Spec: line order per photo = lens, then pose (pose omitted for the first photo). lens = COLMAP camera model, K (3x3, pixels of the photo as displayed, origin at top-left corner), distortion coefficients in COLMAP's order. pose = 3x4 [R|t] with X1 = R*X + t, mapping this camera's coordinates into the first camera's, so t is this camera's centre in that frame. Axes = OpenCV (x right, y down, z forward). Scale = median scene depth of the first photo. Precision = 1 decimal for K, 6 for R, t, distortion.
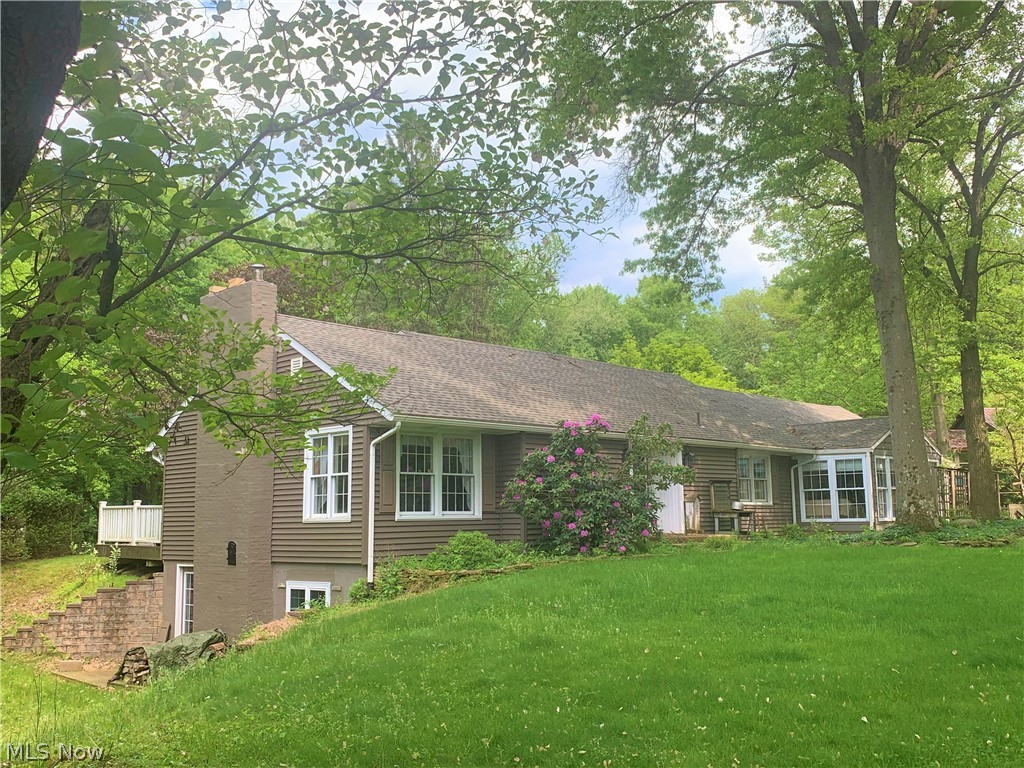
lens RADIAL K [[978.5, 0, 510.1], [0, 978.5, 384.7], [0, 0, 1]] dist [0.016056, 0.000000]
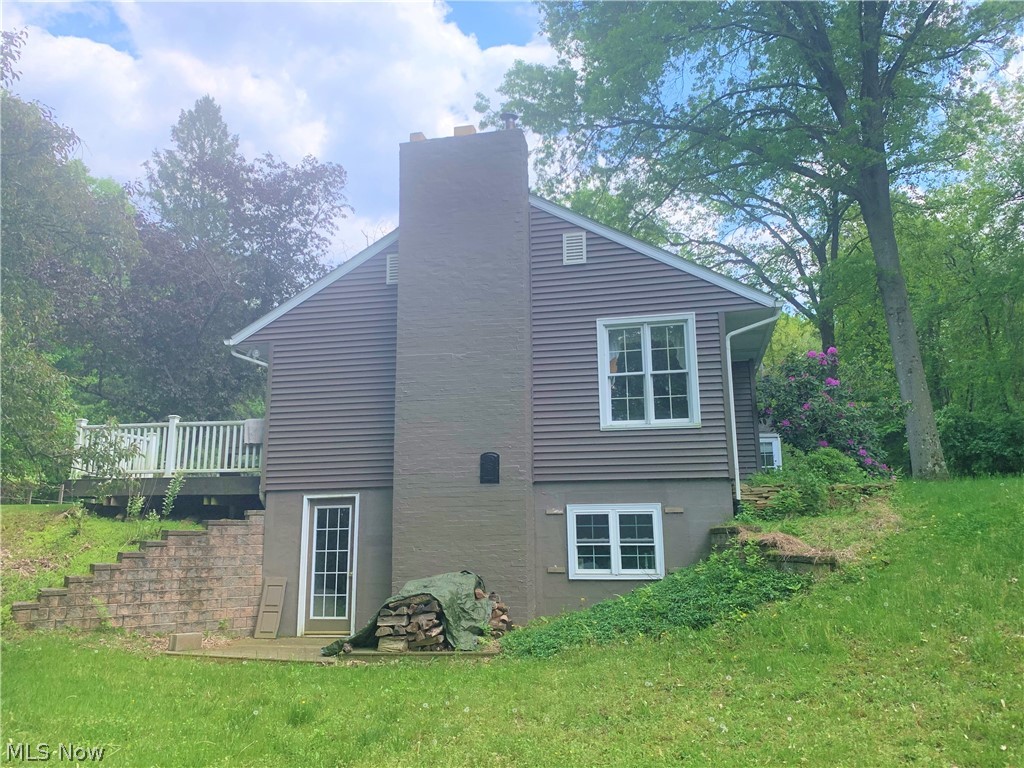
lens RADIAL K [[783.3, 0, 508.6], [0, 783.3, 385.7], [0, 0, 1]] dist [0.032376, -0.028774]
pose [[0.855677, 0.107212, 0.506283, -0.515312], [-0.073961, 0.993597, -0.085405, 0.140879], [-0.512198, 0.035634, 0.858128, 0.420760]]
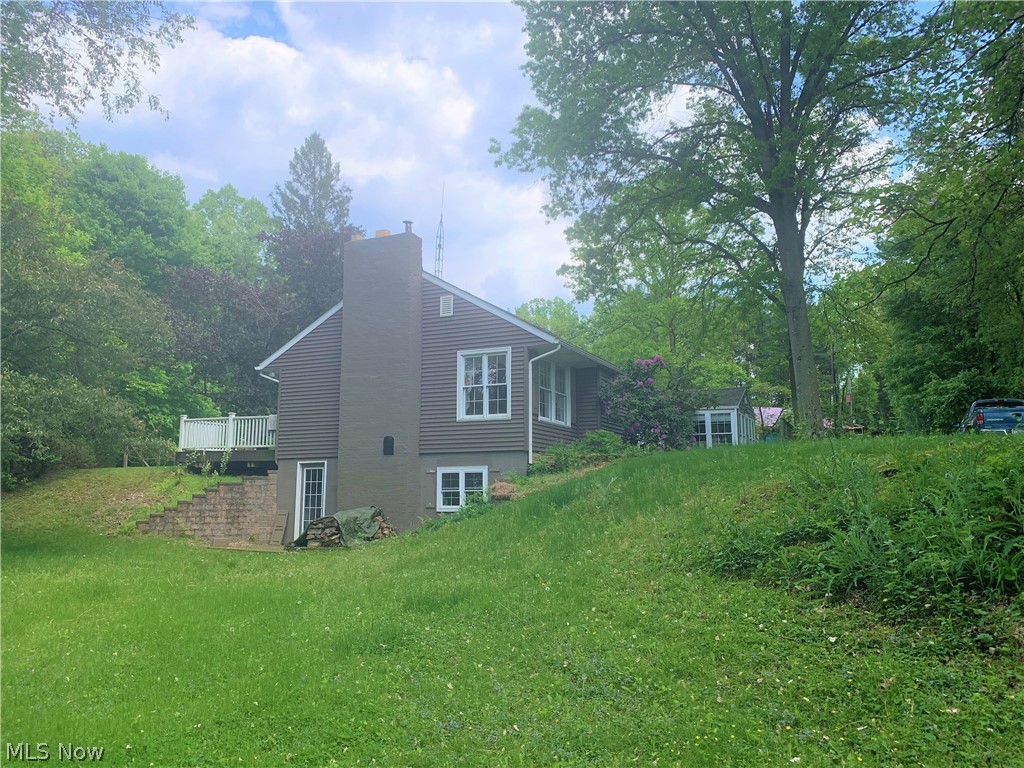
lens RADIAL K [[783.3, 0, 512.5], [0, 783.3, 379.6], [0, 0, 1]] dist [0.032376, -0.028774]
pose [[0.943407, 0.062032, 0.325784, -0.412624], [-0.056821, 0.998059, -0.025495, 0.092030], [-0.326733, 0.005541, 0.945100, 0.000301]]
